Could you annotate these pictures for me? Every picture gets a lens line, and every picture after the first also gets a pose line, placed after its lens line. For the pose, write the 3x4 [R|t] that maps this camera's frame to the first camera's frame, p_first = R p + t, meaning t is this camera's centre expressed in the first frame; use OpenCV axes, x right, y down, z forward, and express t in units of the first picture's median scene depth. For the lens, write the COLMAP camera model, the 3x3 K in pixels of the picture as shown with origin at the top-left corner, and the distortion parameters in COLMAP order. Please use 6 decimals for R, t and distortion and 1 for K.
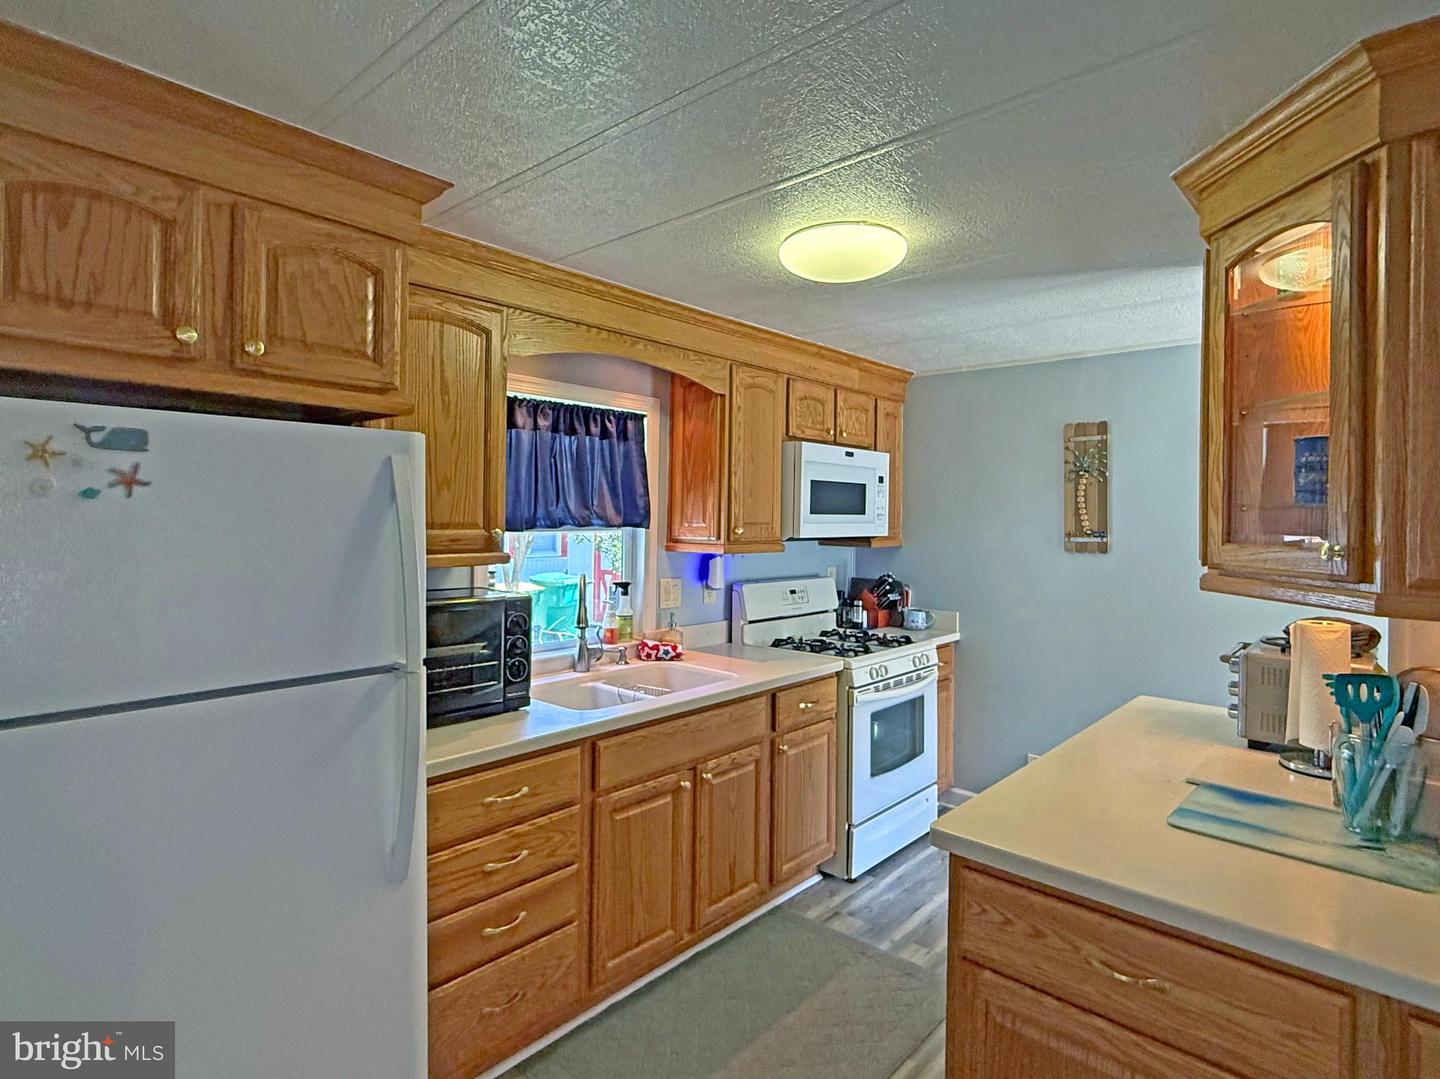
lens RADIAL K [[759.9, 0, 721.7], [0, 759.9, 514.4], [0, 0, 1]] dist [-0.001832, -0.001082]
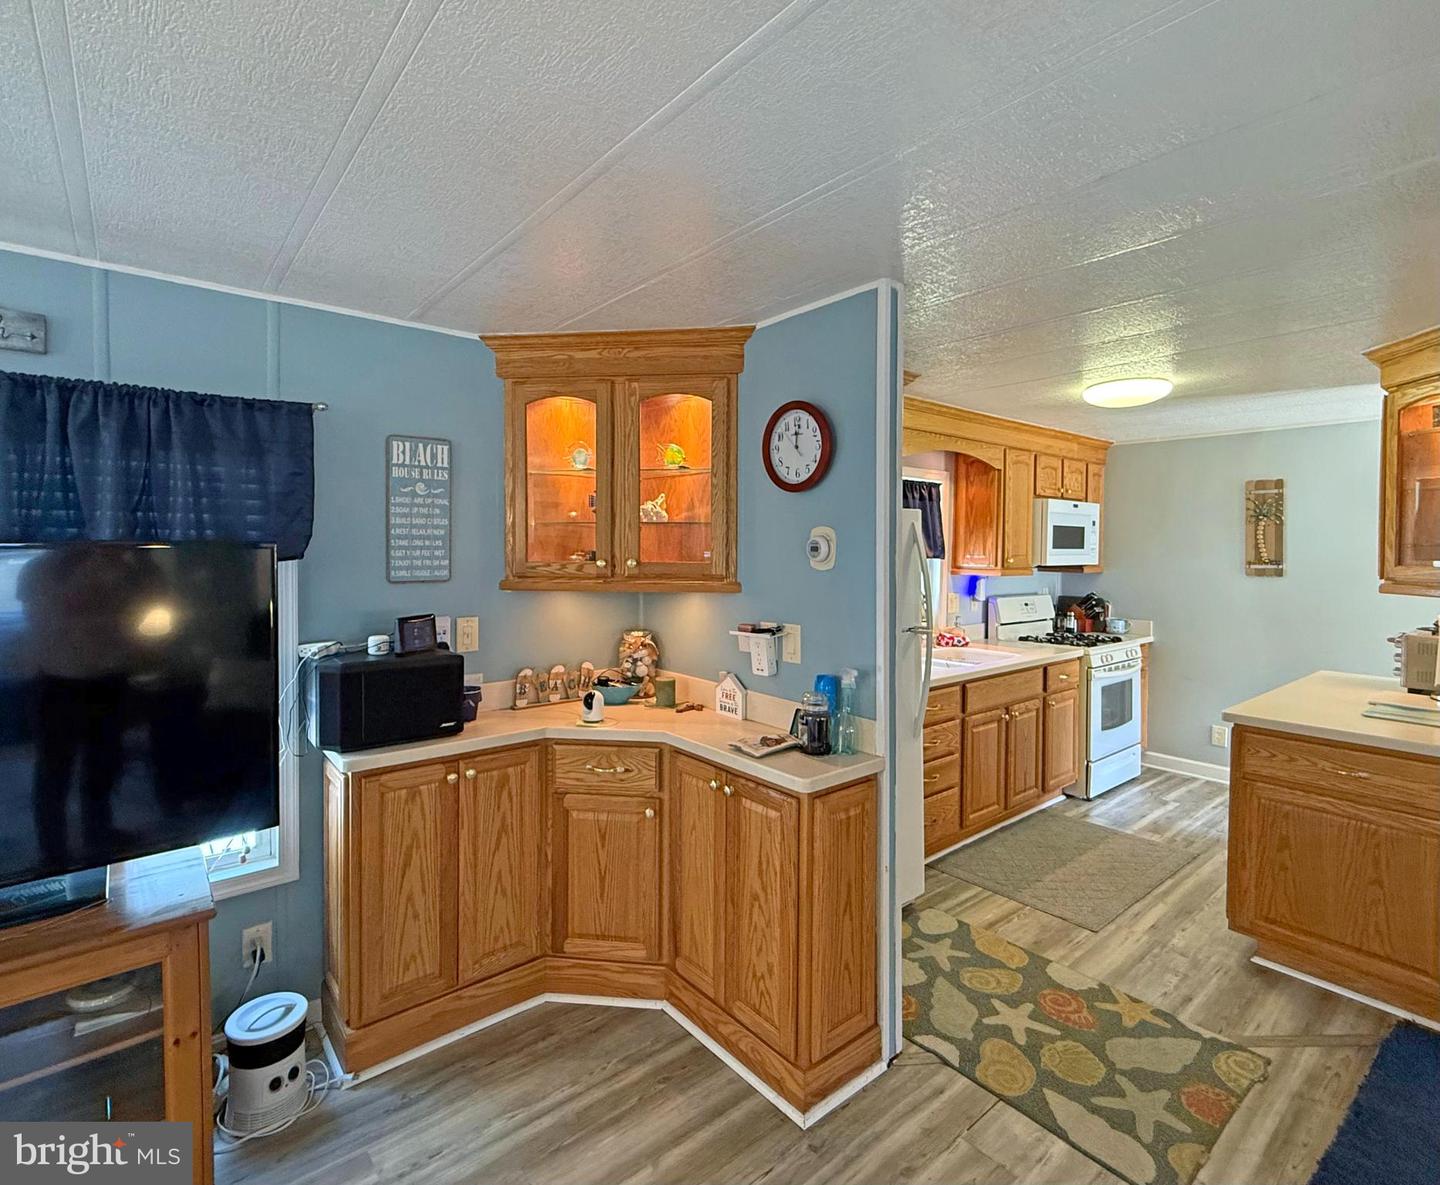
lens RADIAL K [[707.8, 0, 696.9], [0, 707.8, 558.7], [0, 0, 1]] dist [-0.003223, 0.000888]
pose [[0.986063, -0.003431, -0.166337, -0.343387], [0.006062, 0.999864, 0.015313, -0.006889], [0.166262, -0.016108, 0.985950, -0.457160]]
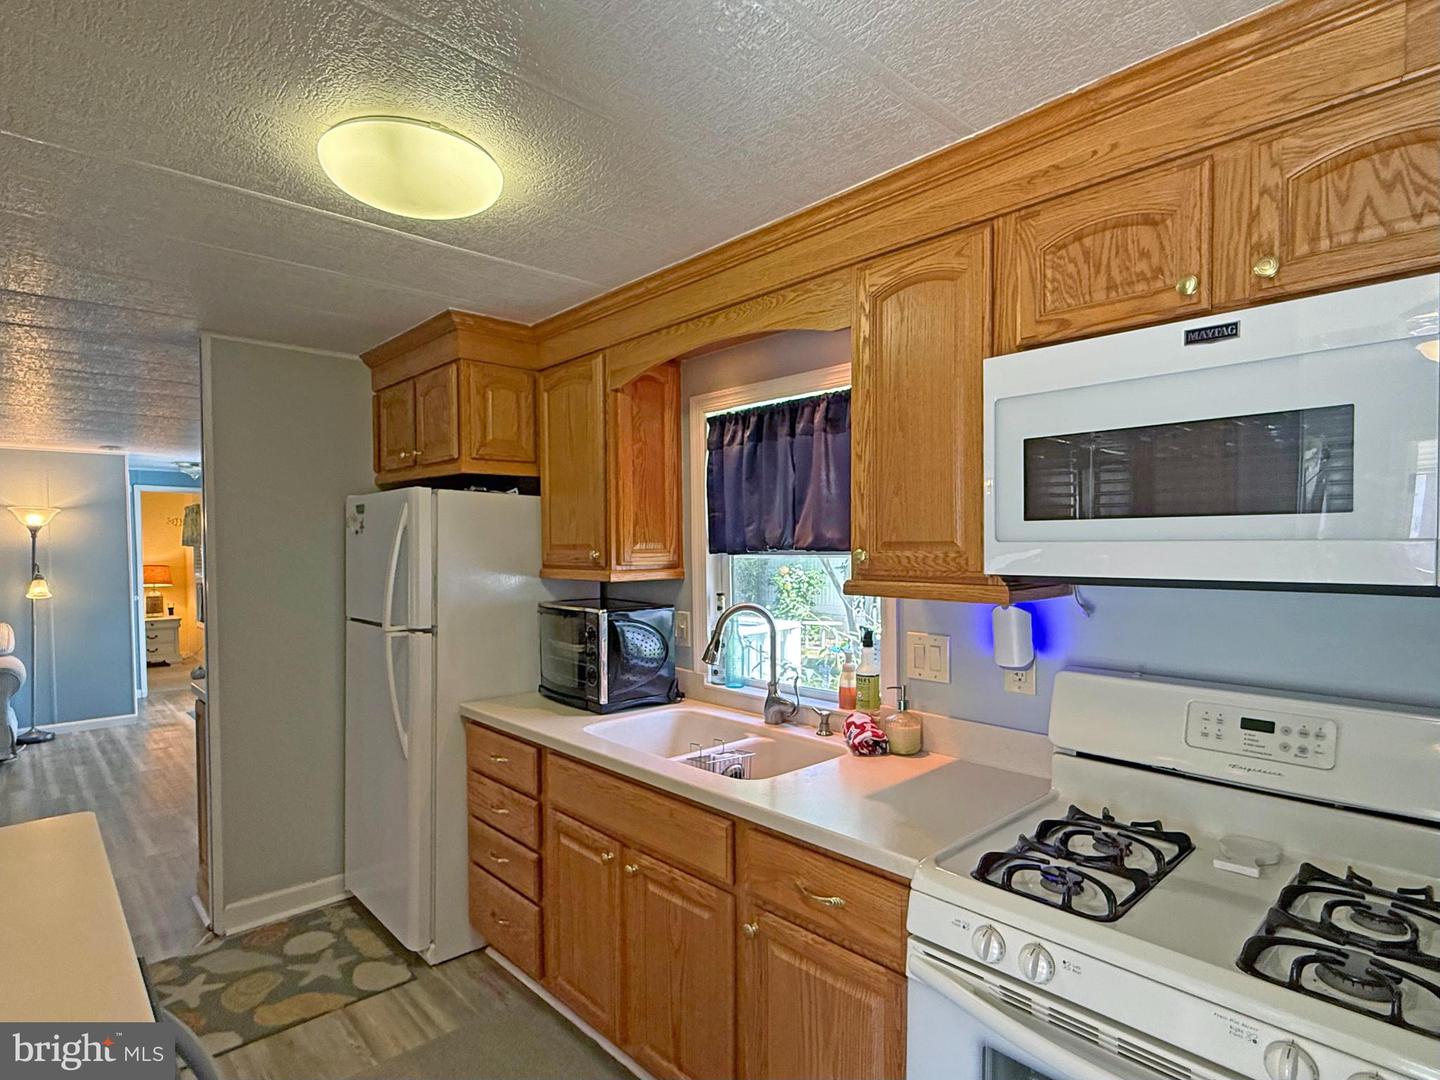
lens RADIAL K [[759.9, 0, 692.7], [0, 759.9, 566.4], [0, 0, 1]] dist [-0.001832, -0.001082]
pose [[-0.096403, 0.013546, -0.995250, 0.590333], [0.002221, 0.999908, 0.013394, 0.020807], [0.995340, -0.000919, -0.096424, 0.902234]]
